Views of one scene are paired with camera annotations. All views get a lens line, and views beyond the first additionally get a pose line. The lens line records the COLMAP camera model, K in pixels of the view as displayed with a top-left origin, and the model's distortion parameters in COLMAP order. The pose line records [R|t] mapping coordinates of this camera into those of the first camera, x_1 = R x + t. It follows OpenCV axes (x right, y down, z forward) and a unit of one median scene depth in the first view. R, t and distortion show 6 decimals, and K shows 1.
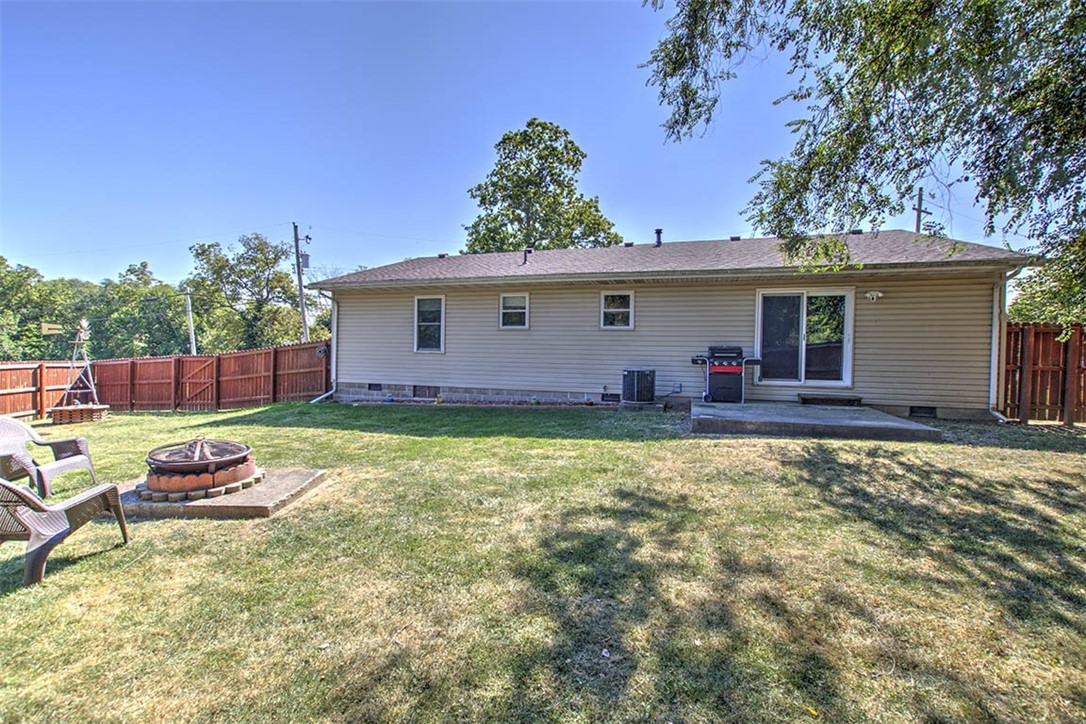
lens RADIAL K [[467.9, 0, 542.4], [0, 467.9, 365.7], [0, 0, 1]] dist [0.009543, -0.006968]
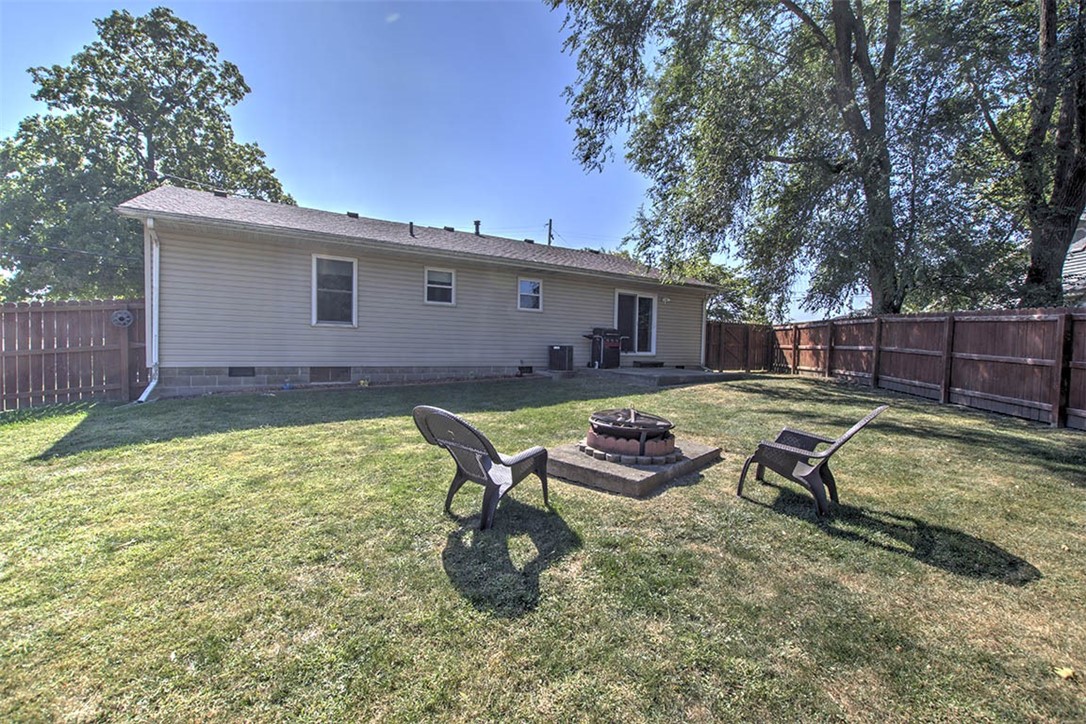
lens RADIAL K [[467.9, 0, 542.4], [0, 467.9, 365.7], [0, 0, 1]] dist [0.009543, -0.006968]
pose [[0.647312, -0.034661, 0.761437, -0.639276], [0.004517, 0.999122, 0.041641, 0.008505], [-0.762212, -0.023516, 0.646900, 0.191406]]
